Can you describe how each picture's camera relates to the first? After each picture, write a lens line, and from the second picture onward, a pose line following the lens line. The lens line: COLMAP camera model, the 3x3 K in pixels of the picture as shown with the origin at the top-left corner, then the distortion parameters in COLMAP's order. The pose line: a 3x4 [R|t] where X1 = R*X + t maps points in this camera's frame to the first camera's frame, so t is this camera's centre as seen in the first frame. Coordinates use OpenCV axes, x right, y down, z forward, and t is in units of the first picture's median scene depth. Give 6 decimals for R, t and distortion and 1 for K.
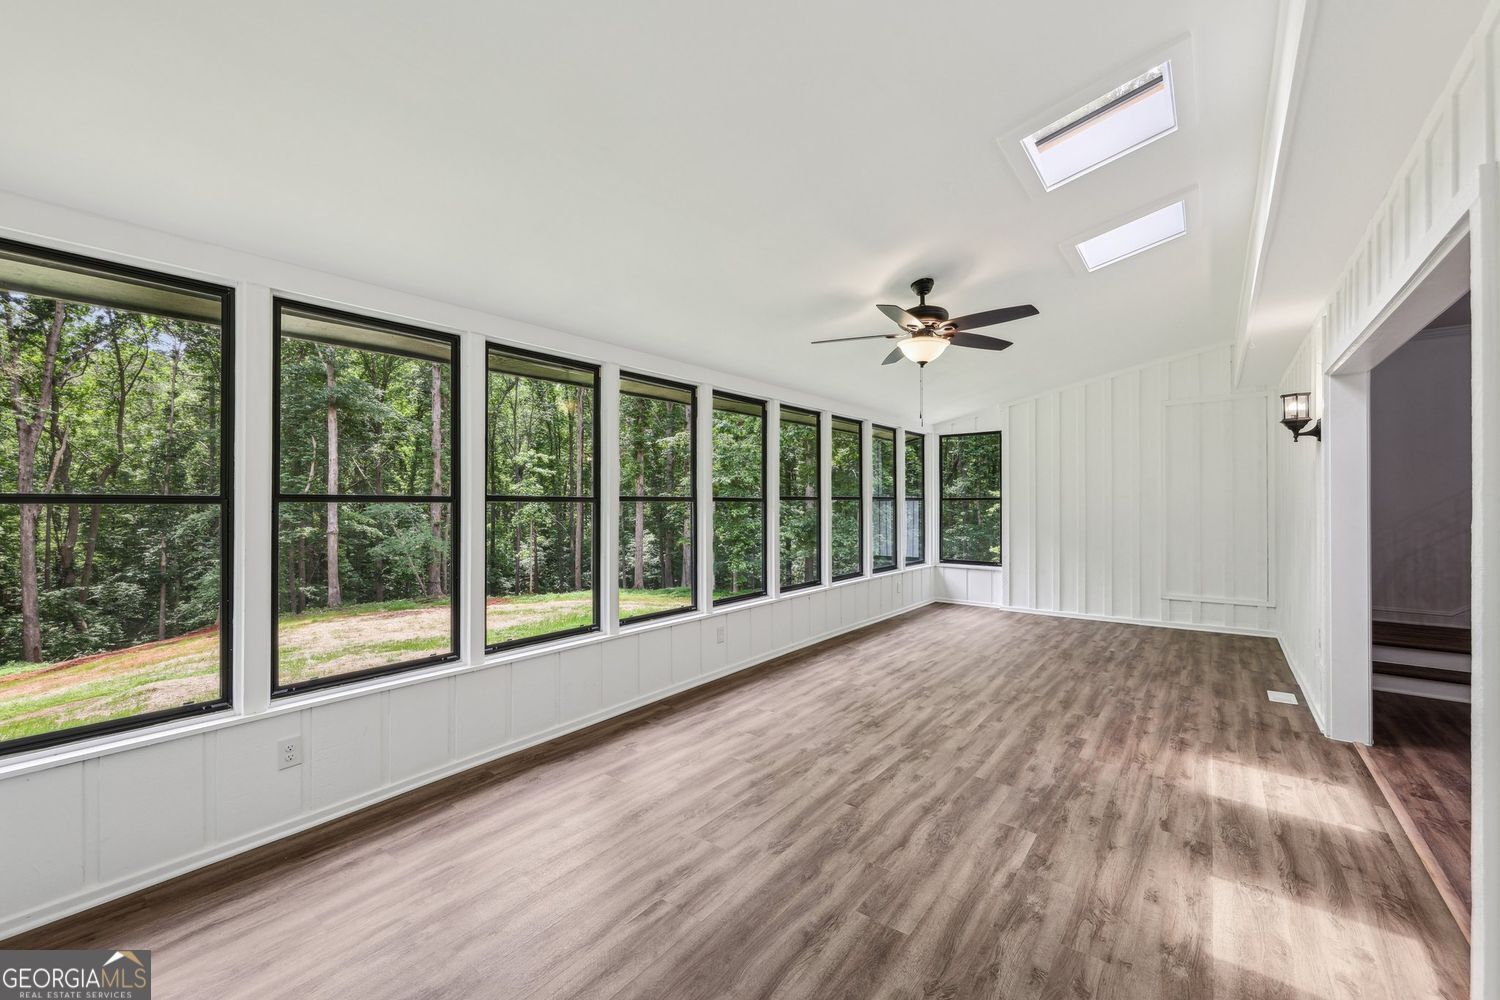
lens RADIAL K [[584.8, 0, 752.3], [0, 584.8, 503.0], [0, 0, 1]] dist [0.000743, 0.000084]
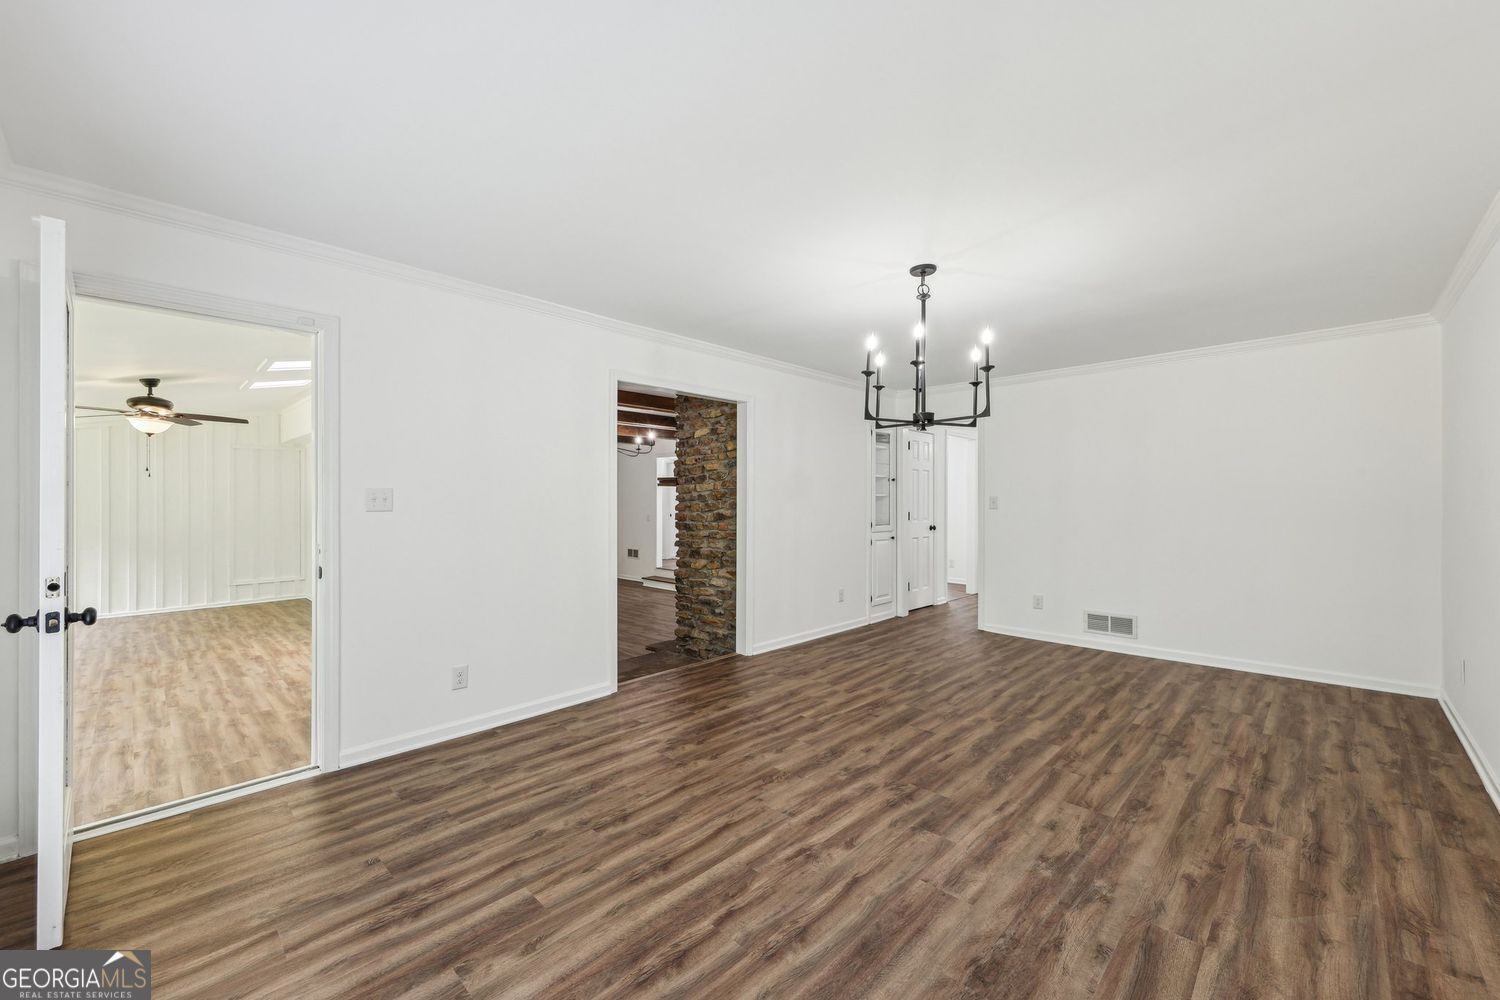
lens RADIAL K [[584.8, 0, 754.0], [0, 584.8, 498.7], [0, 0, 1]] dist [0.000743, 0.000084]
pose [[0.096369, 0.000430, 0.995346, -1.033680], [-0.006358, 0.999980, 0.000183, -0.088767], [-0.995325, -0.006346, 0.096370, -0.659870]]
